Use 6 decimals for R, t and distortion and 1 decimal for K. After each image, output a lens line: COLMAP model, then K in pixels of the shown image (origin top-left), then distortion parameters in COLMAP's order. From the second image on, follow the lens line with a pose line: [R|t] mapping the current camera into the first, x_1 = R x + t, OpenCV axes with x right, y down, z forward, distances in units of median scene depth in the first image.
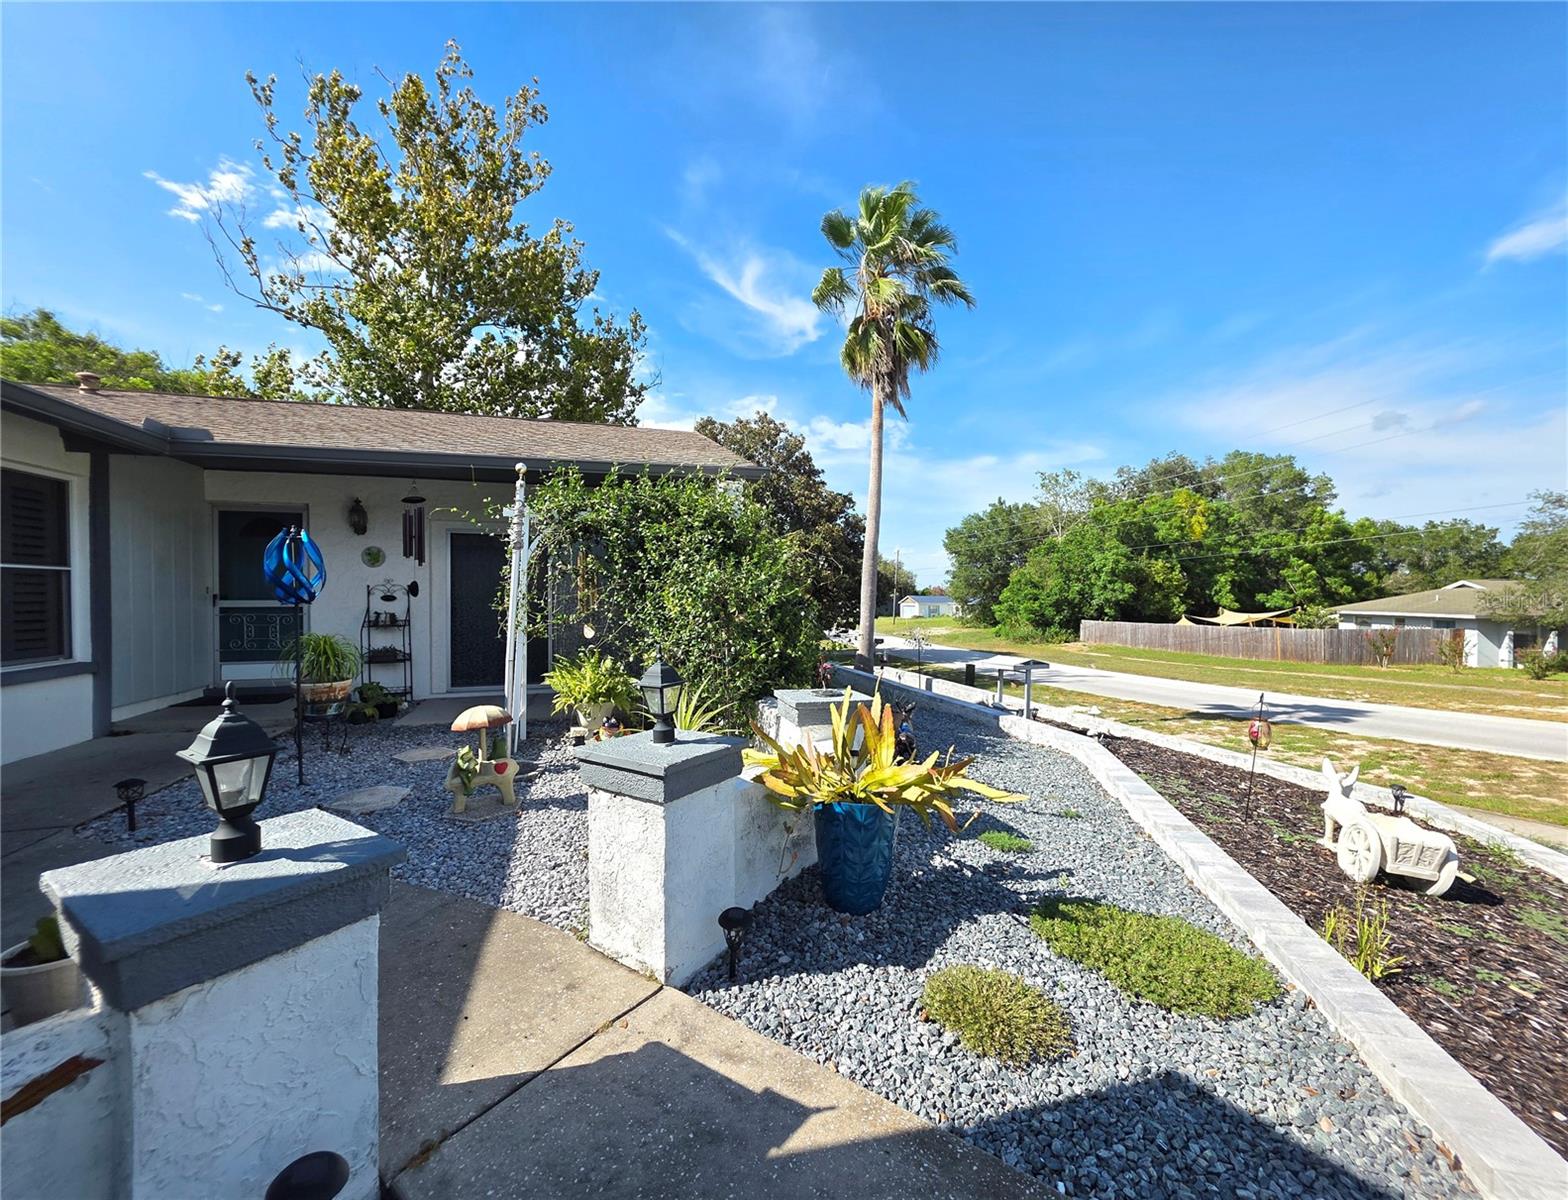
lens RADIAL K [[645.5, 0, 784.9], [0, 645.5, 608.5], [0, 0, 1]] dist [0.001236, -0.000138]
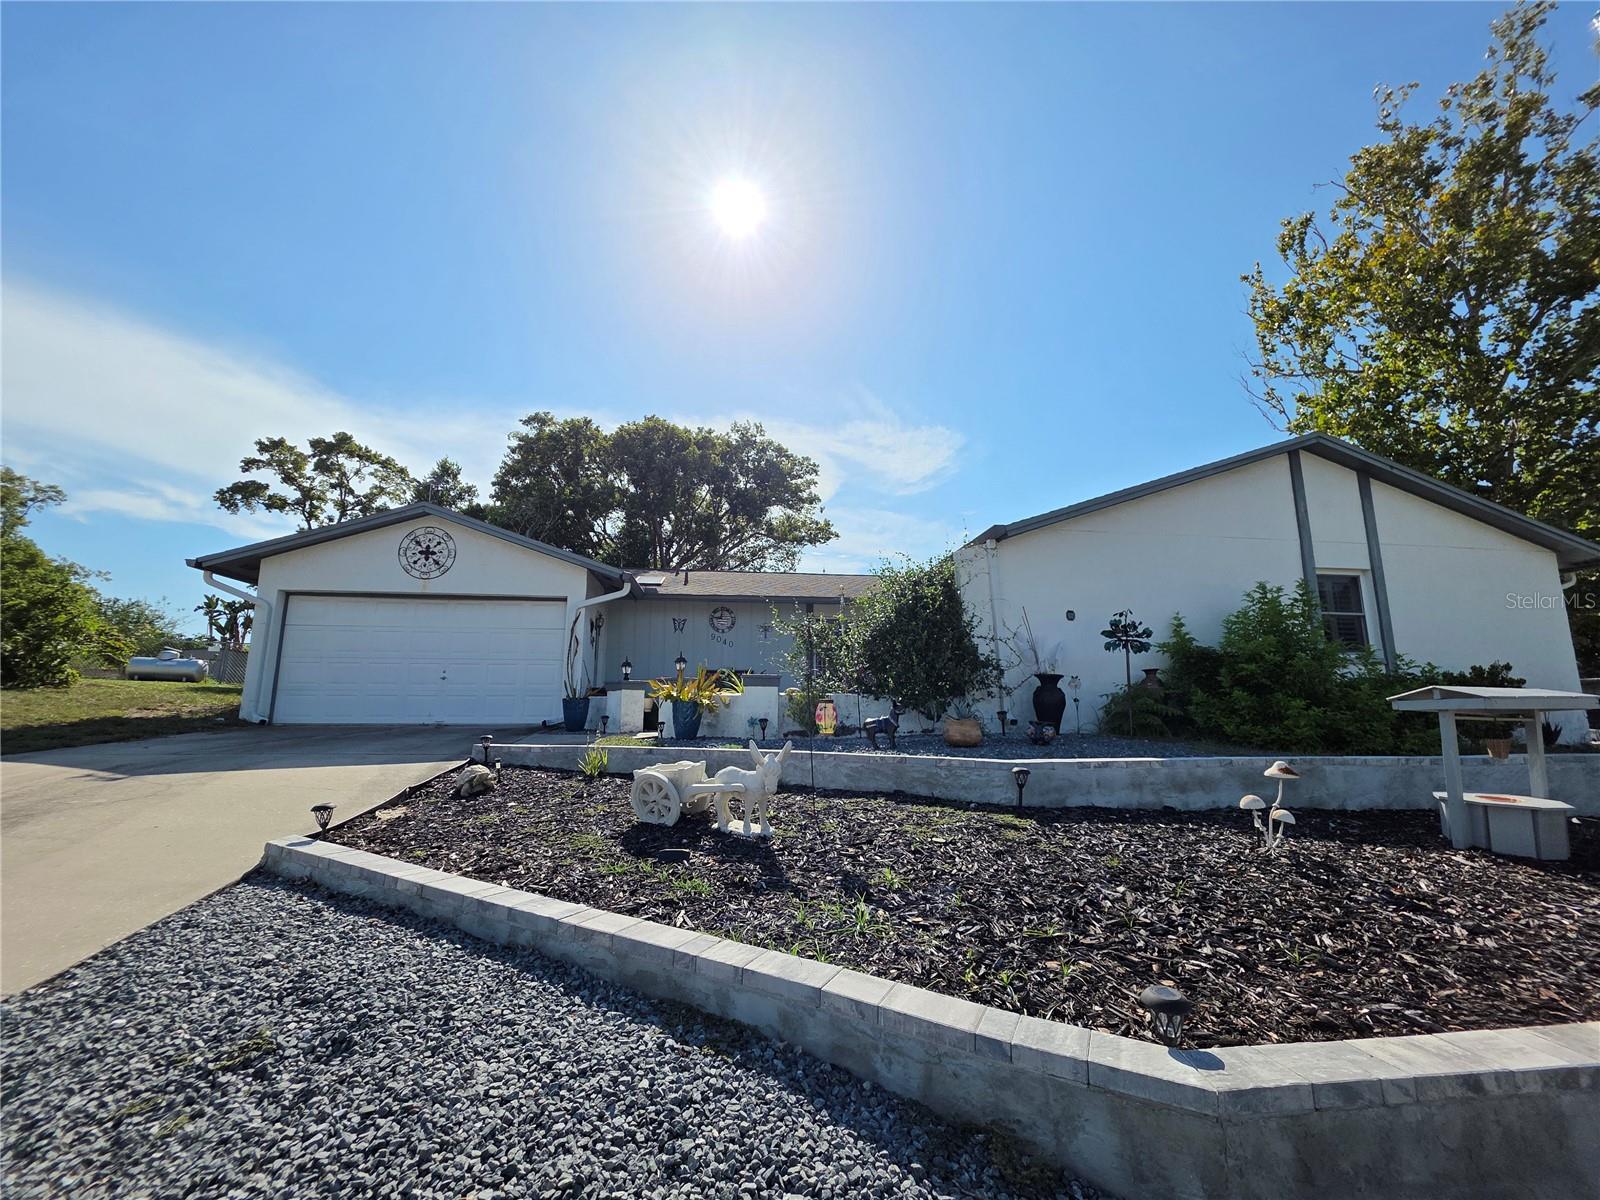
lens RADIAL K [[641.8, 0, 796.3], [0, 641.8, 594.1], [0, 0, 1]] dist [0.003199, 0.000059]
pose [[-0.164908, -0.181728, -0.969423, 1.116843], [-0.019081, 0.983283, -0.181081, 0.138486], [0.986124, -0.011364, -0.165619, 0.784488]]
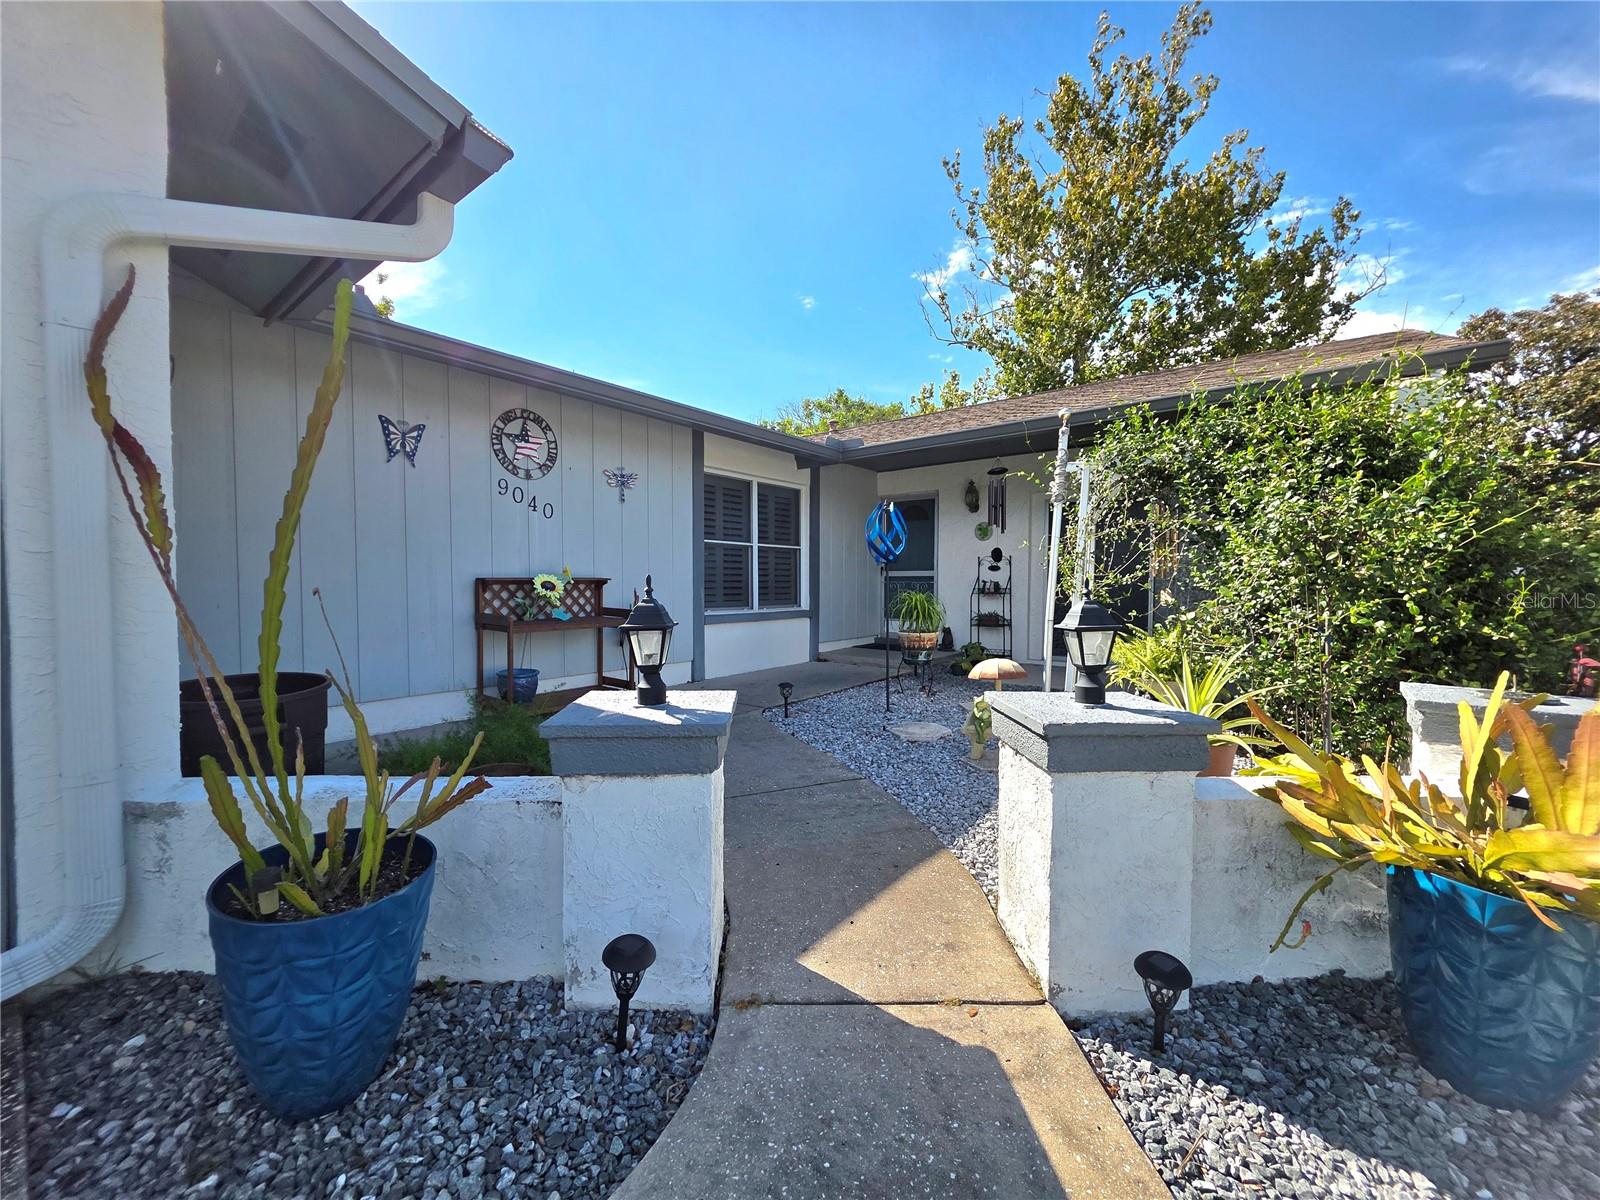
lens RADIAL K [[639.7, 0, 792.1], [0, 639.7, 601.7], [0, 0, 1]] dist [0.003440, -0.000432]
pose [[0.569617, 0.025374, -0.821518, 0.116901], [-0.017970, 0.999669, 0.018417, 0.036974], [0.821714, 0.004272, 0.569885, 0.128224]]
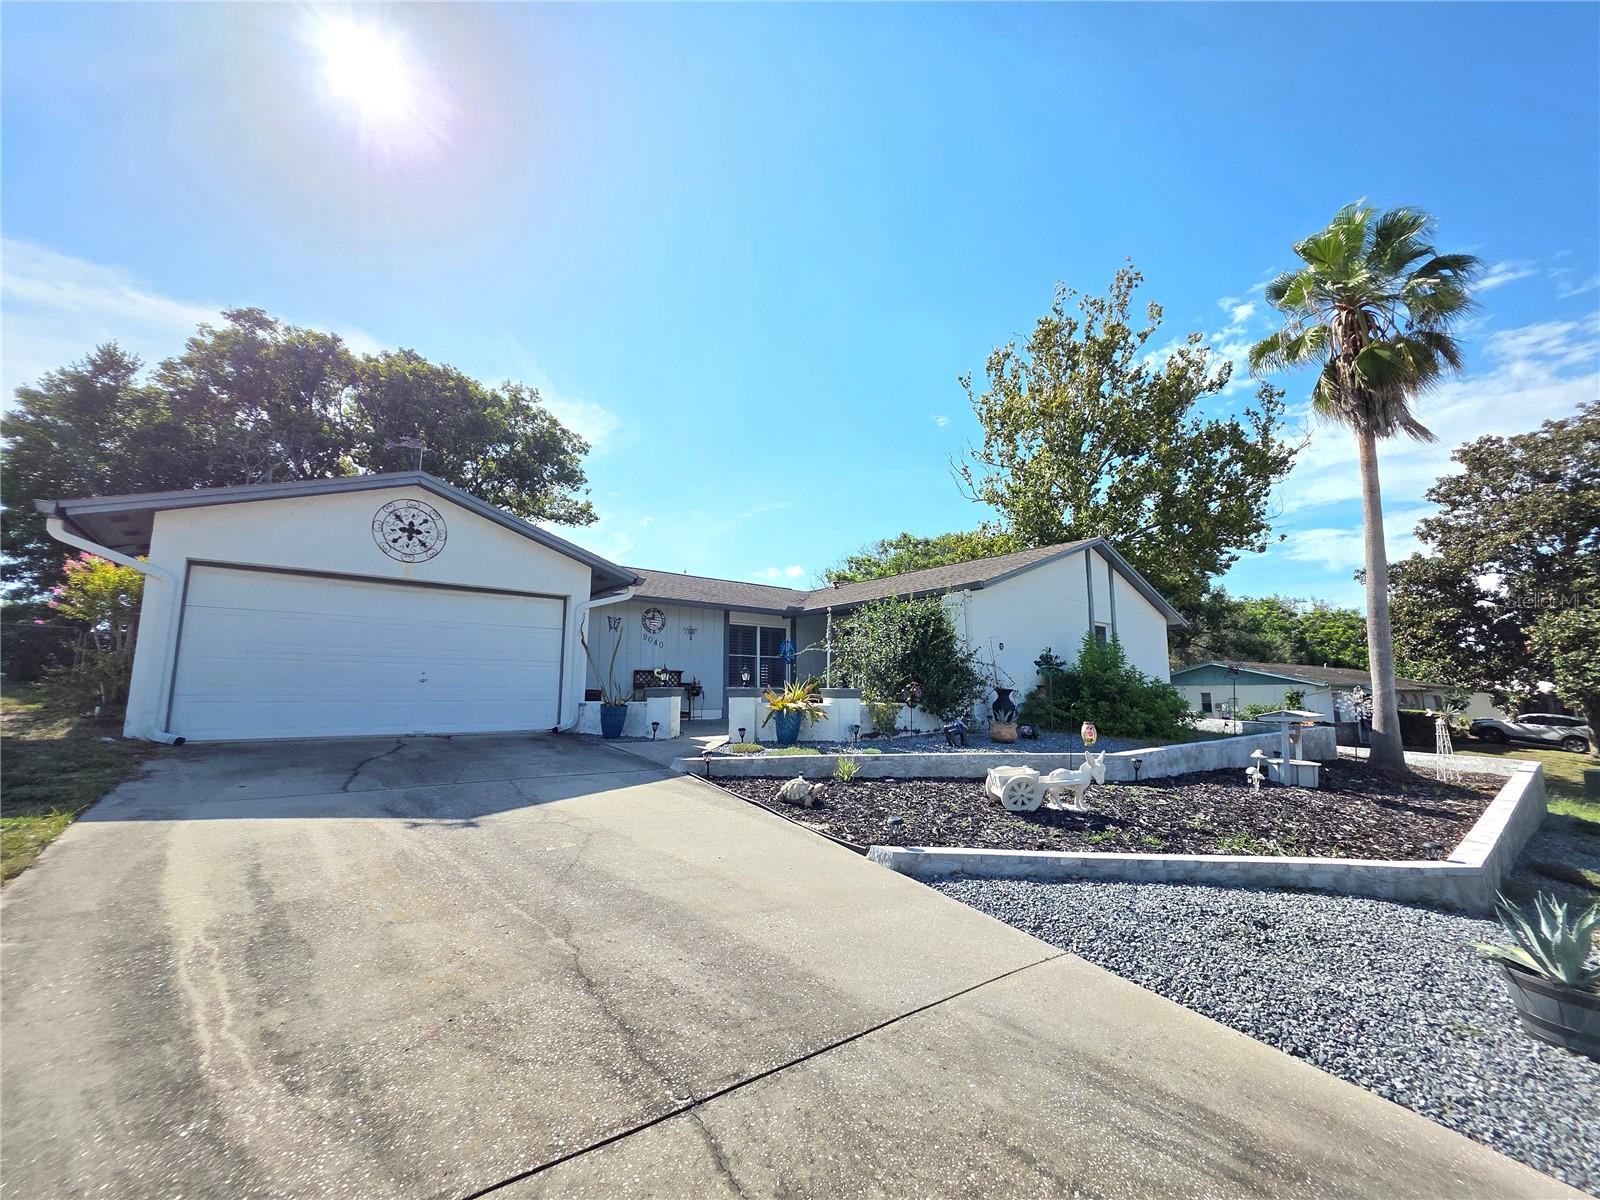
lens RADIAL K [[639.7, 0, 792.1], [0, 639.7, 601.7], [0, 0, 1]] dist [0.003440, -0.000432]
pose [[0.380933, -0.131423, -0.915215, 1.228056], [-0.018427, 0.988571, -0.149626, 0.100616], [0.924419, 0.073862, 0.374157, -0.041272]]
